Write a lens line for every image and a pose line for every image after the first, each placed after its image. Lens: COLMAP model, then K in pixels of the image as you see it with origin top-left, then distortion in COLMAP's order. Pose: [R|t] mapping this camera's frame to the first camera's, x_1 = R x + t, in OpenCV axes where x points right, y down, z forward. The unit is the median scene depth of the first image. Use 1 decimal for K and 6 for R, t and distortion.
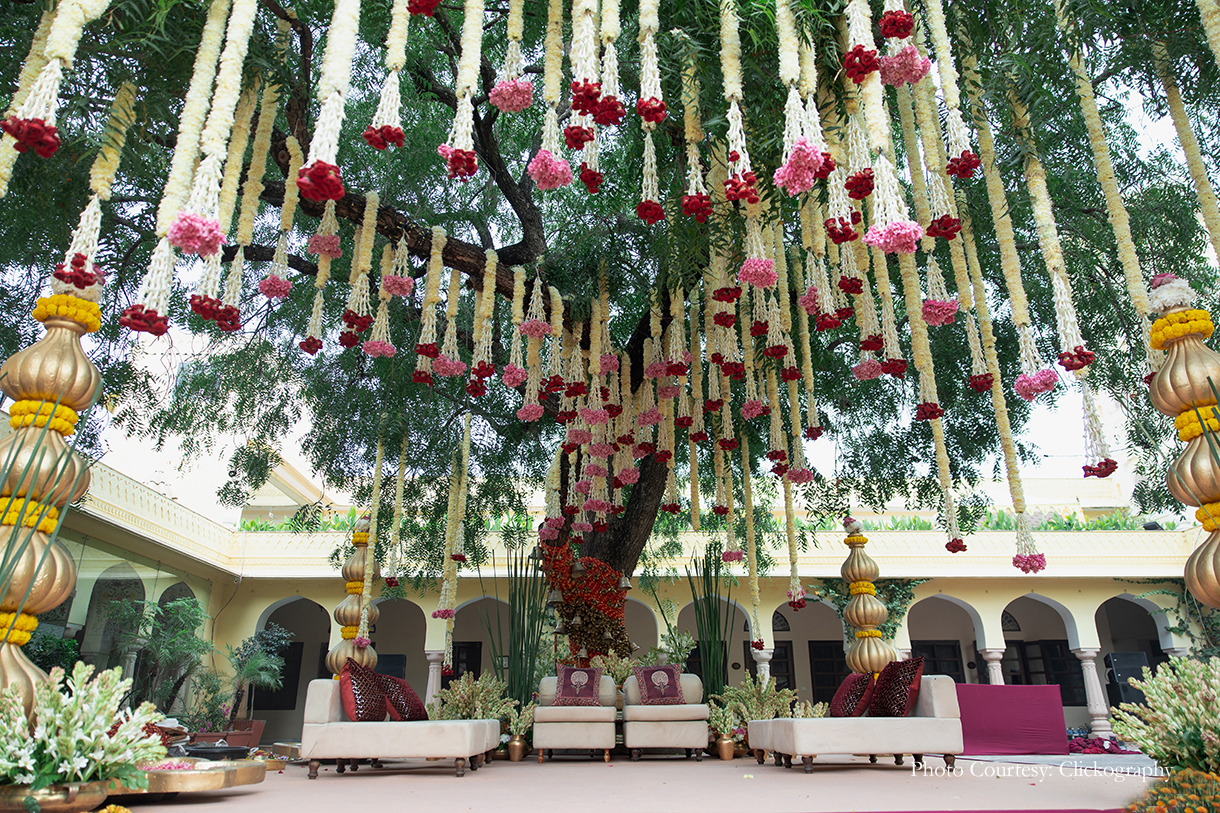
lens RADIAL K [[837.4, 0, 611.9], [0, 837.4, 402.4], [0, 0, 1]] dist [-0.001642, 0.001009]
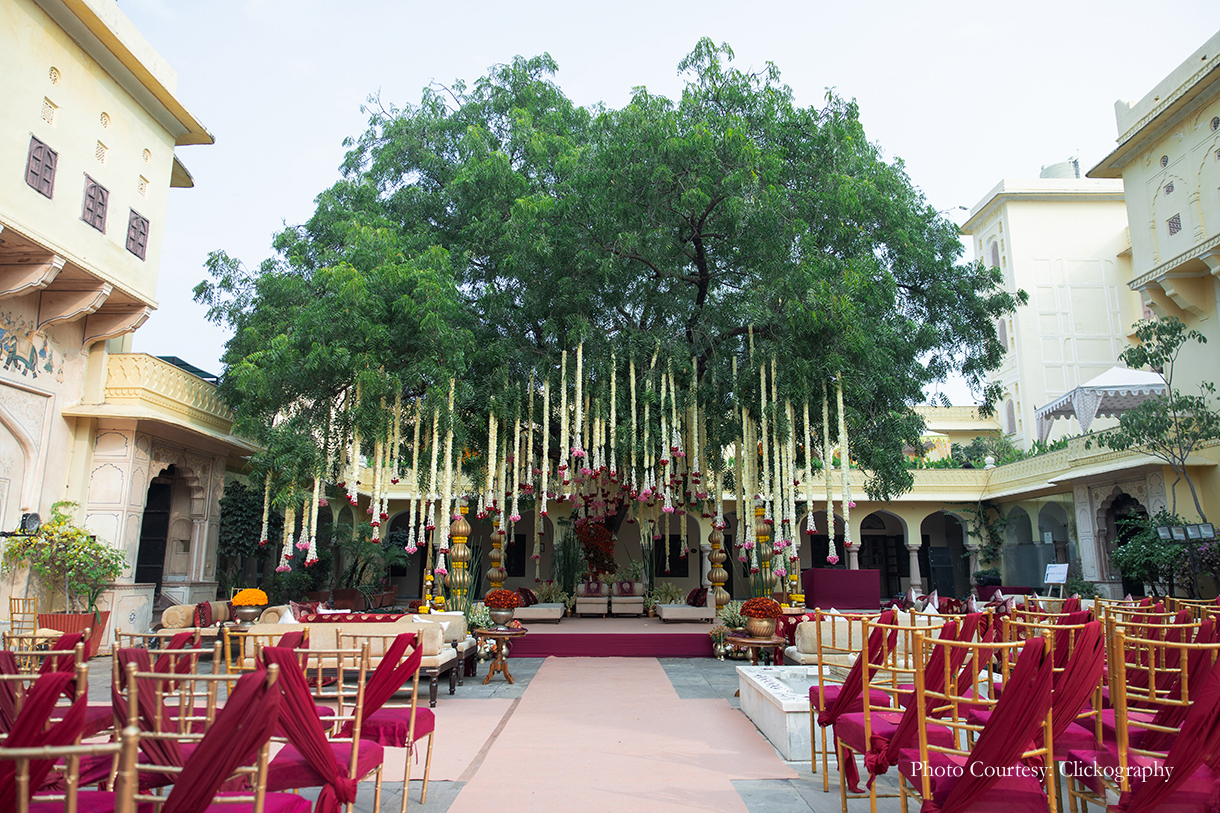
lens RADIAL K [[837.4, 0, 607.5], [0, 837.4, 407.6], [0, 0, 1]] dist [-0.001642, 0.001009]
pose [[0.999896, 0.004113, -0.013834, 0.034229], [-0.001552, 0.983613, 0.180287, -0.625974], [0.014349, -0.180247, 0.983517, -1.320746]]
